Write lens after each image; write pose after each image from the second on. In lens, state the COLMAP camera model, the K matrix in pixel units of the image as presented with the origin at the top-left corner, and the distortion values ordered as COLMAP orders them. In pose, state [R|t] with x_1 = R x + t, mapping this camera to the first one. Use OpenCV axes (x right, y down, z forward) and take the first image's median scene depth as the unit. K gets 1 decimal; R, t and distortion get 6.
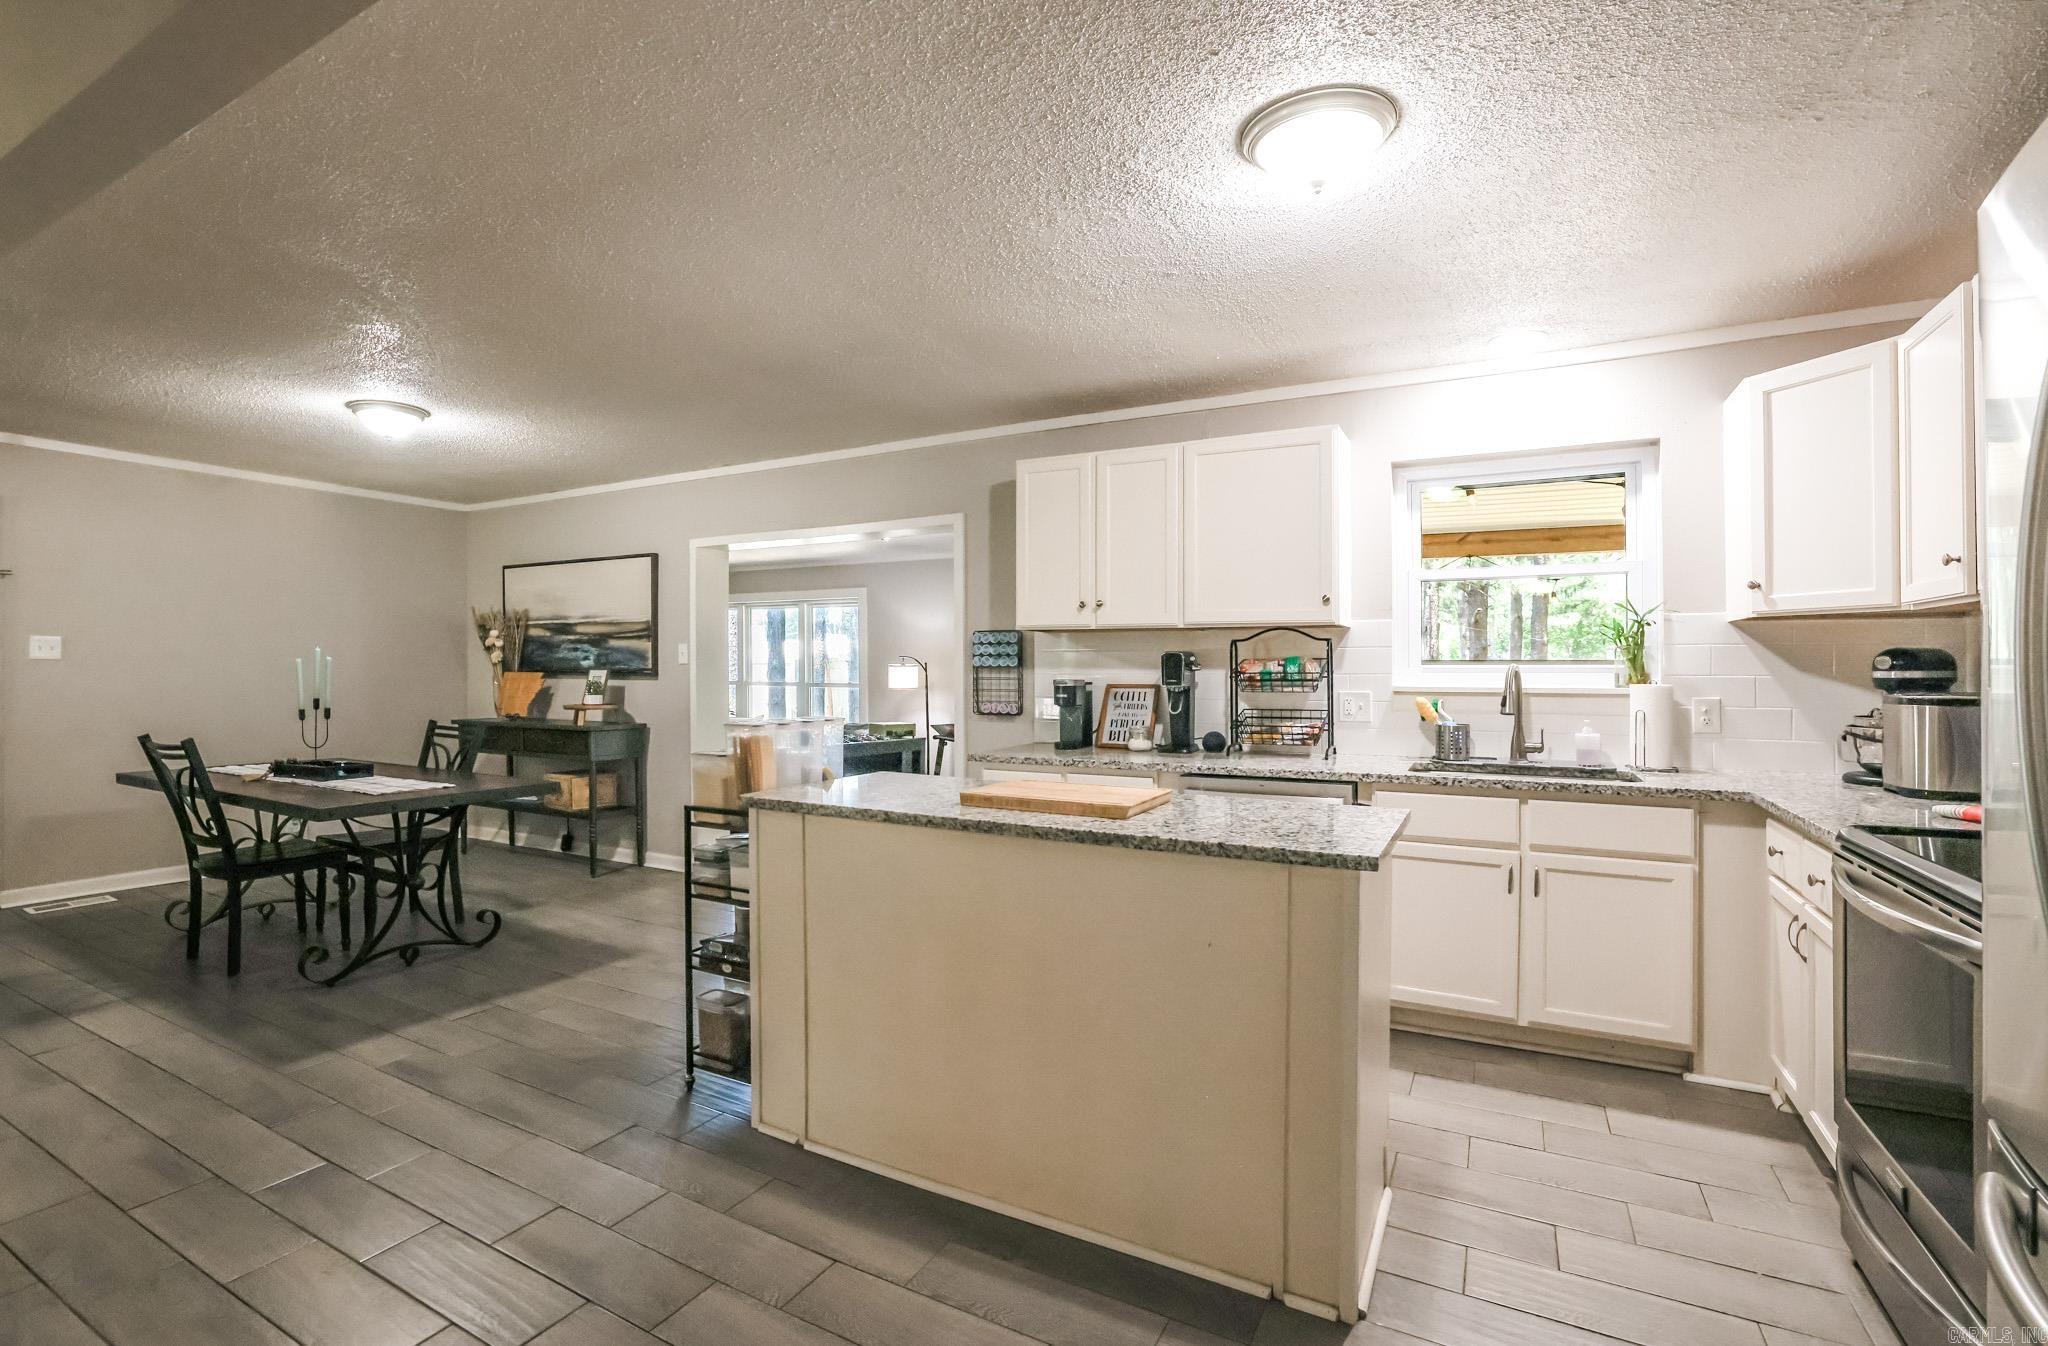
lens RADIAL K [[946.0, 0, 930.3], [0, 946.0, 668.3], [0, 0, 1]] dist [-0.016936, 0.002533]
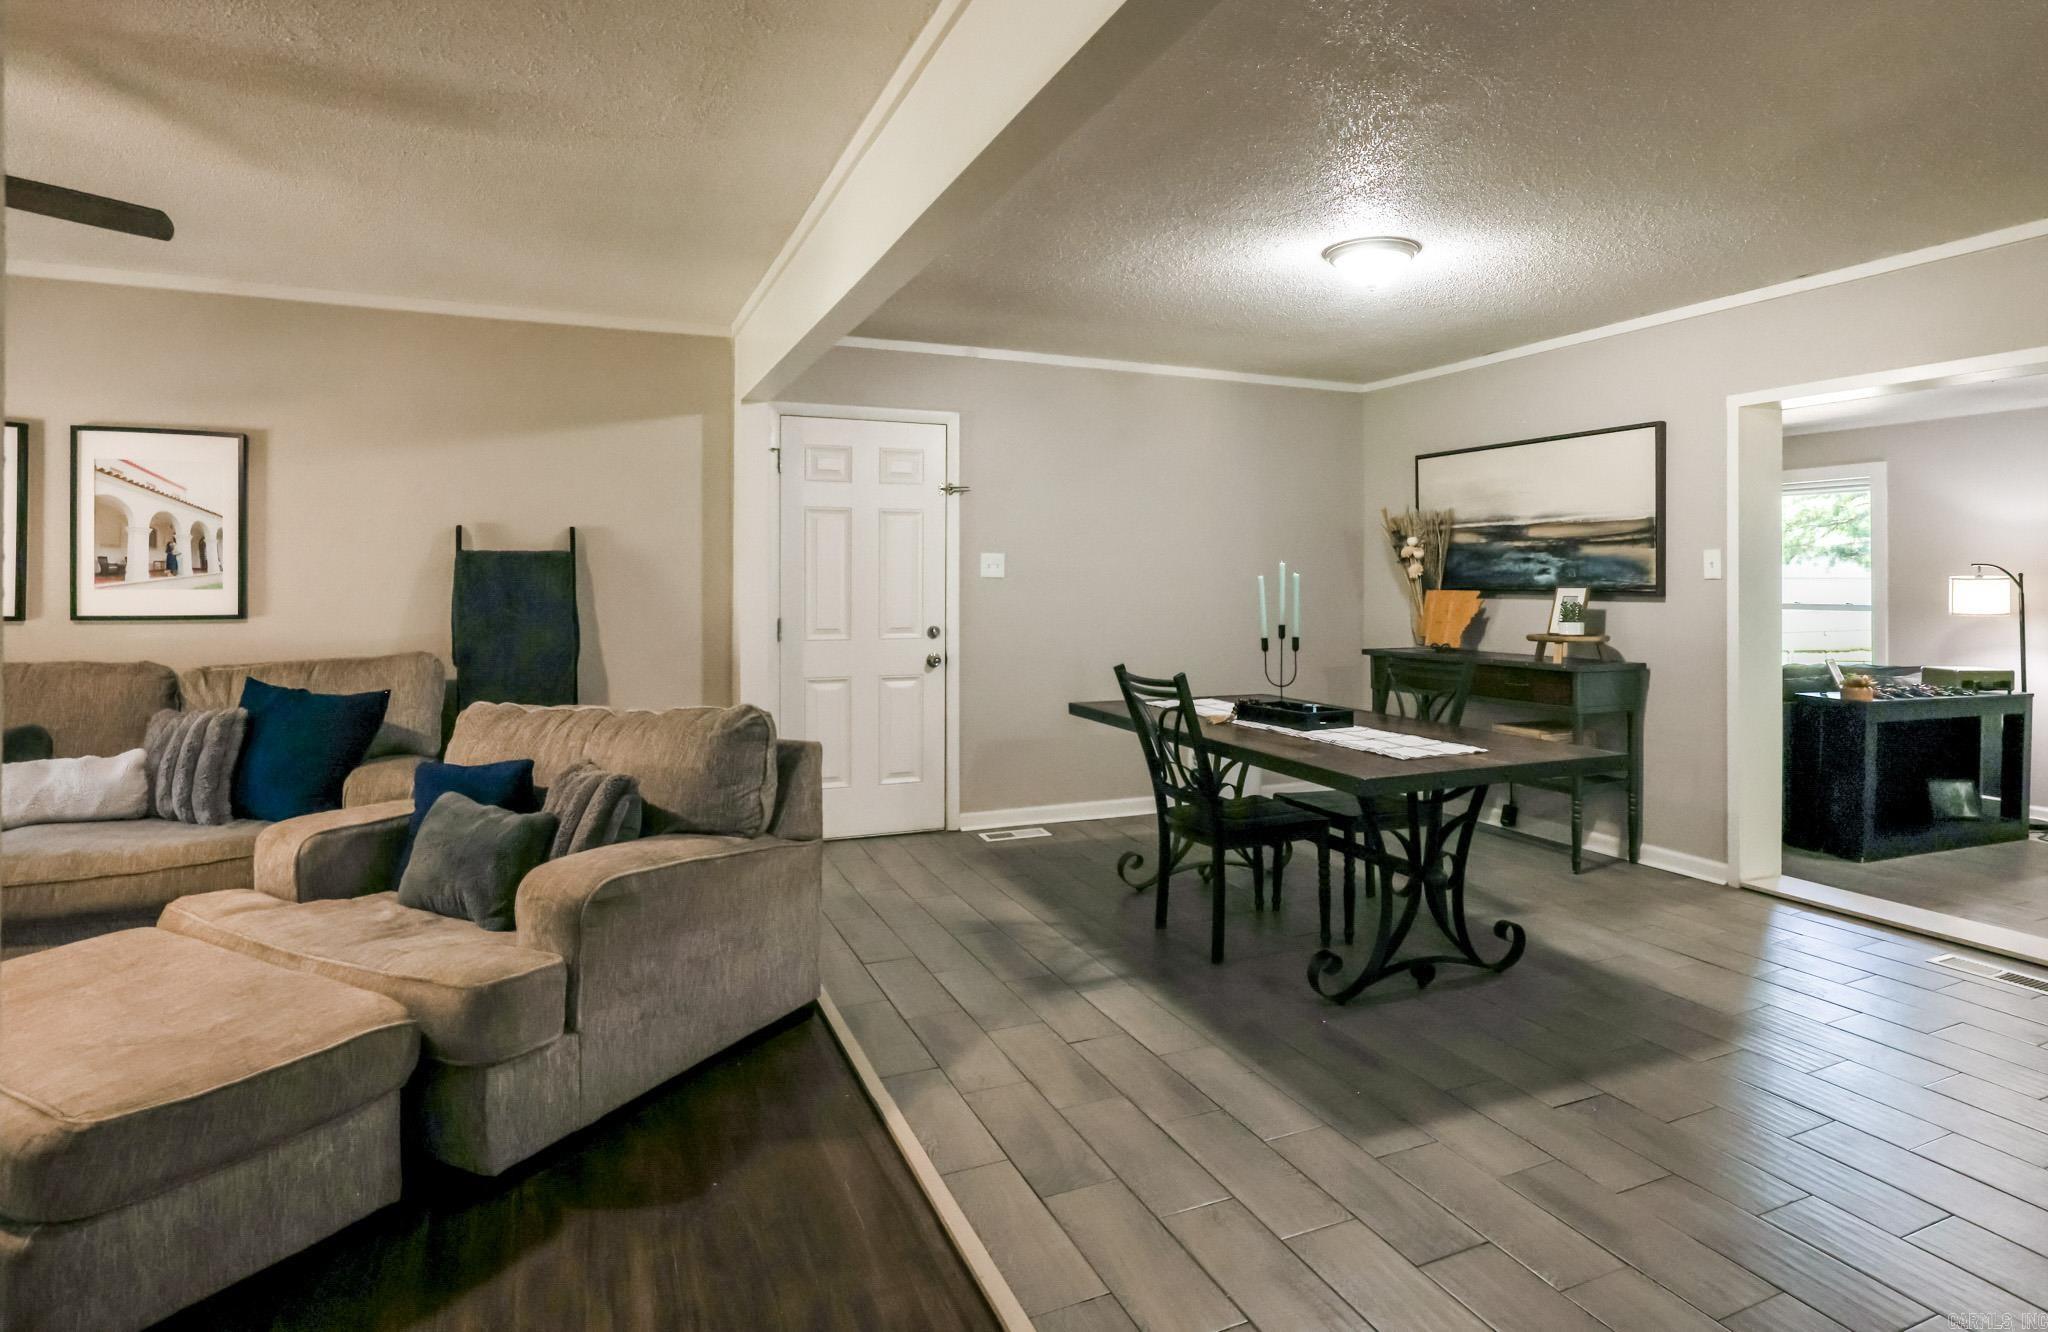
lens RADIAL K [[1084.4, 0, 1063.0], [0, 1084.4, 581.2], [0, 0, 1]] dist [-0.030698, 0.003164]
pose [[0.825207, -0.004090, -0.564815, -0.266325], [0.004284, 0.999990, -0.000983, -0.005241], [0.564814, -0.001609, 0.825217, 0.117674]]
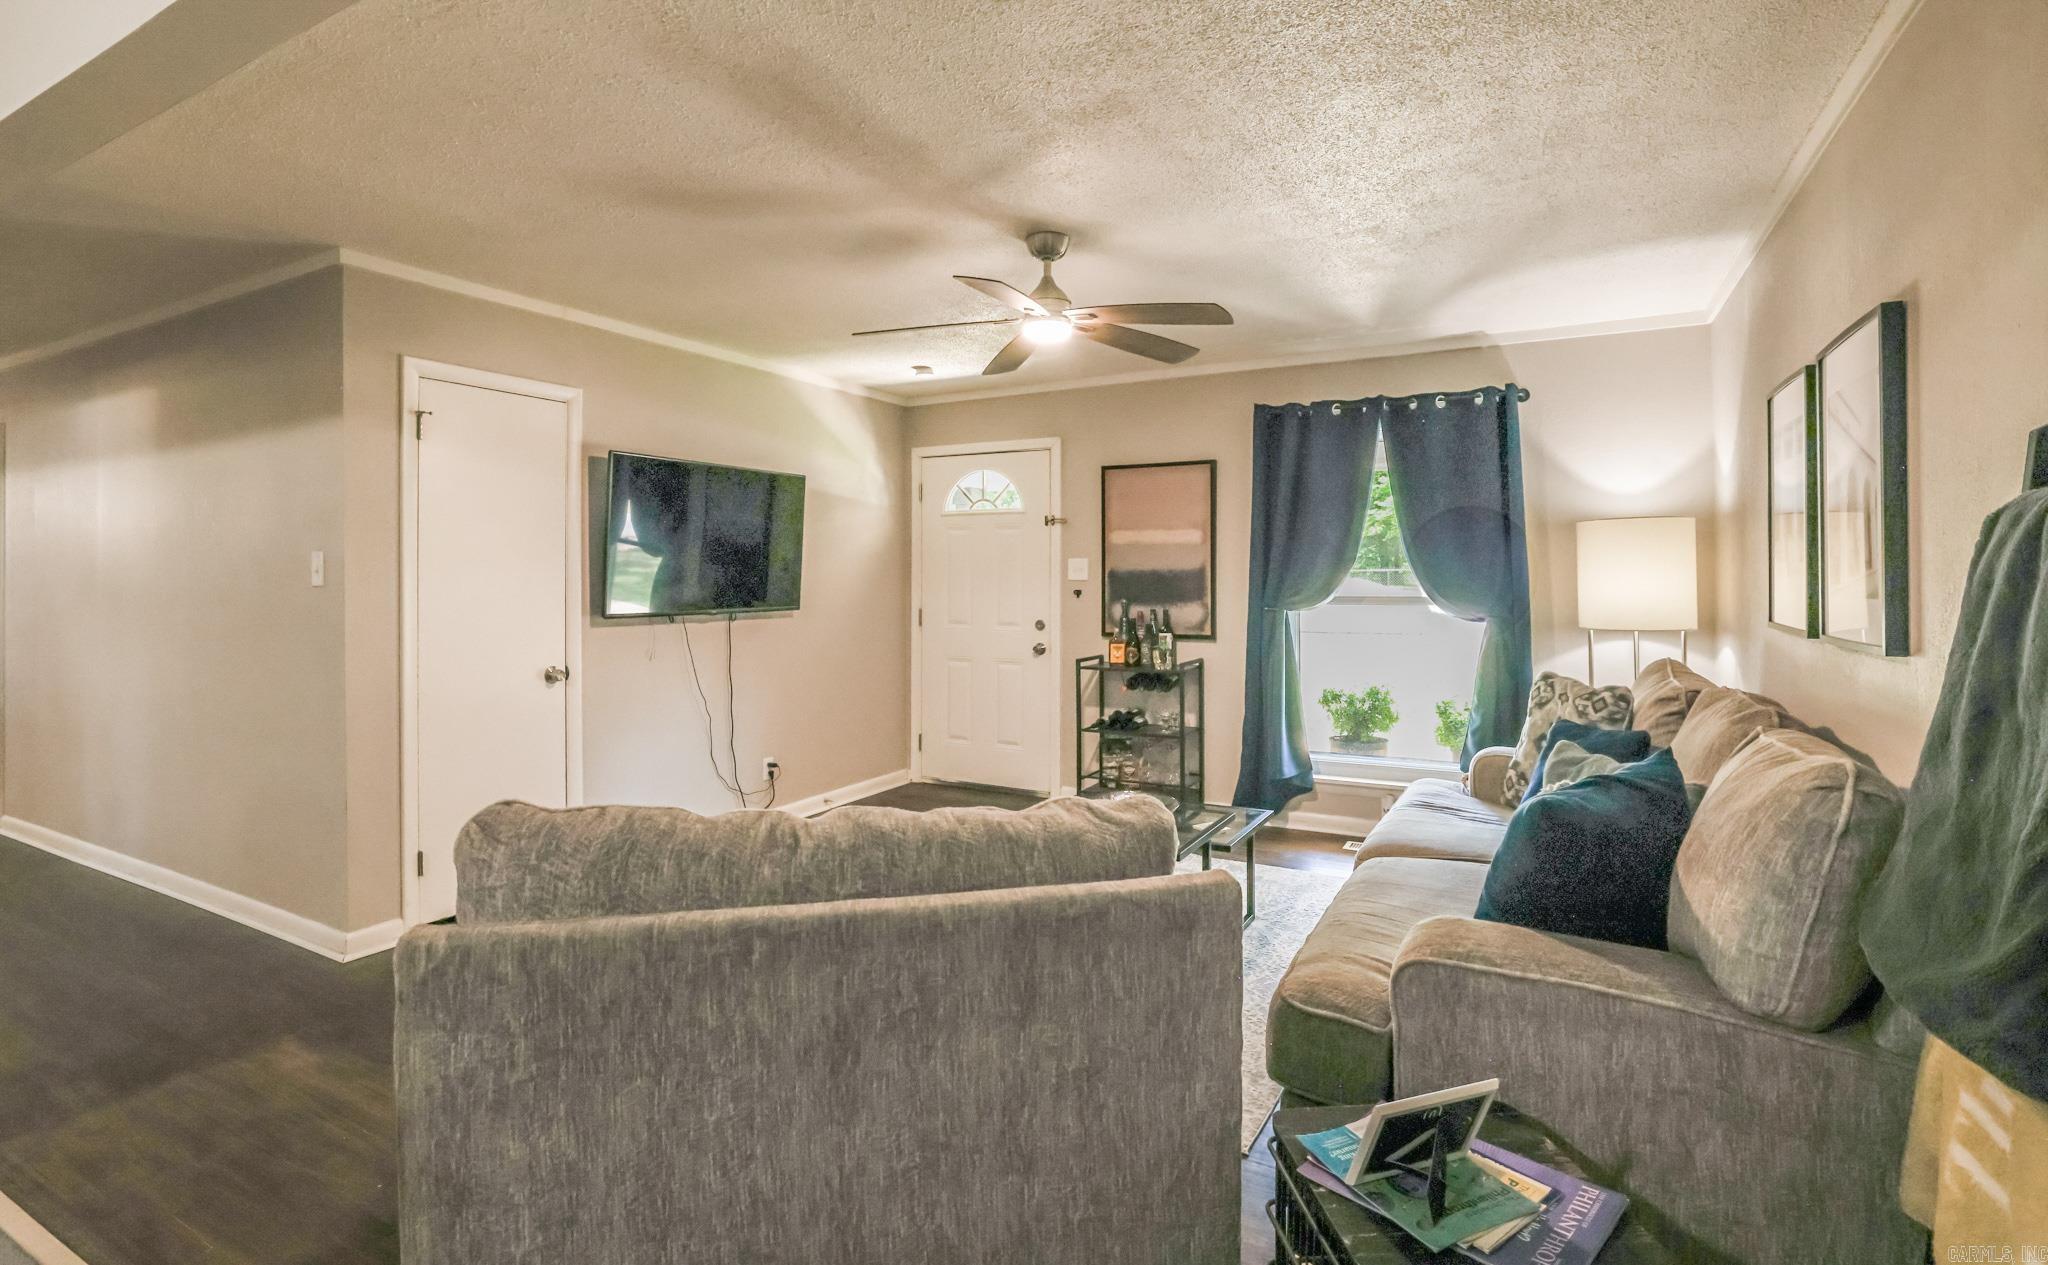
lens RADIAL K [[955.7, 0, 1007.5], [0, 955.7, 577.5], [0, 0, 1]] dist [-0.039442, 0.000236]
pose [[-0.998626, -0.004174, -0.052228, -0.951030], [-0.003837, 0.999971, -0.006548, -0.008062], [0.052254, -0.006338, -0.998614, 0.880259]]
